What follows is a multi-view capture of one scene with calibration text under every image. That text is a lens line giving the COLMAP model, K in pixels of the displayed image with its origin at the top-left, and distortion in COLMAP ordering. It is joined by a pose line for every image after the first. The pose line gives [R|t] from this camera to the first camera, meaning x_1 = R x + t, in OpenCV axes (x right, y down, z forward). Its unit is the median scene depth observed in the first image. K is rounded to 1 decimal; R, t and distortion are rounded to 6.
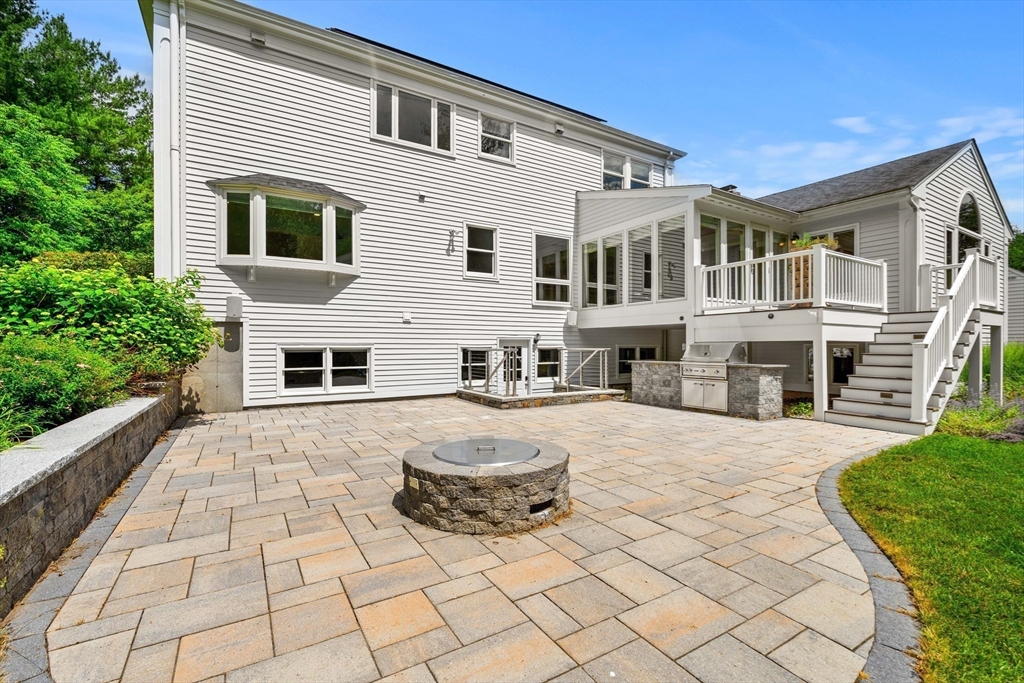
lens RADIAL K [[454.7, 0, 510.7], [0, 454.7, 341.3], [0, 0, 1]] dist [-0.001374, -0.000243]
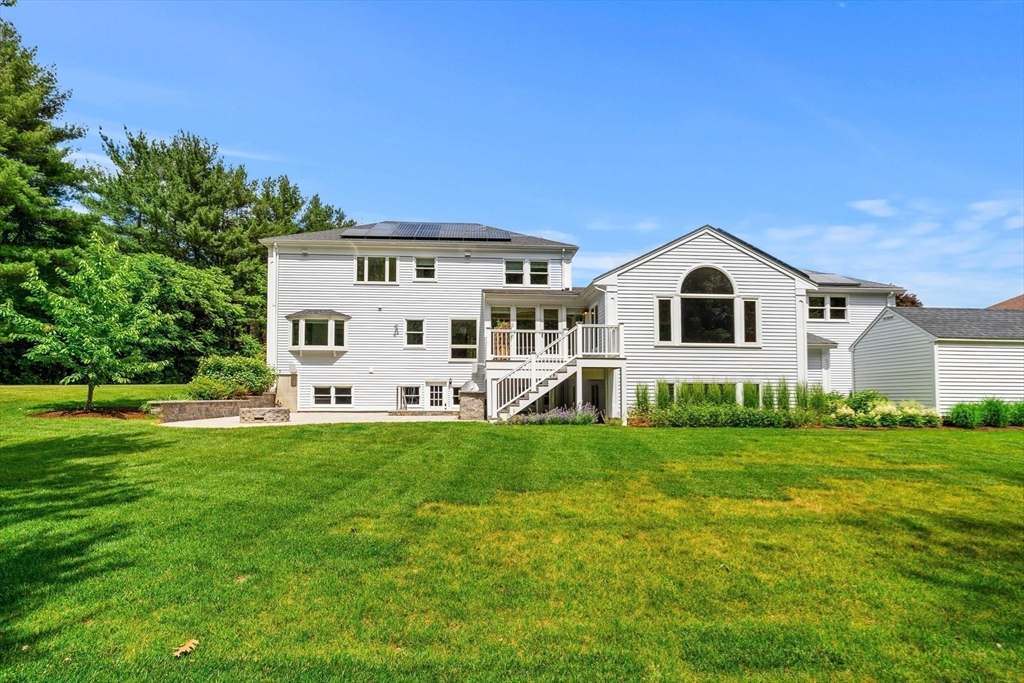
lens RADIAL K [[454.7, 0, 505.1], [0, 454.7, 370.2], [0, 0, 1]] dist [-0.001374, -0.000243]
pose [[0.885746, -0.016857, -0.463864, 1.134113], [-0.000169, 0.999329, -0.036638, 0.016571], [0.464170, 0.032530, 0.885149, -0.444418]]
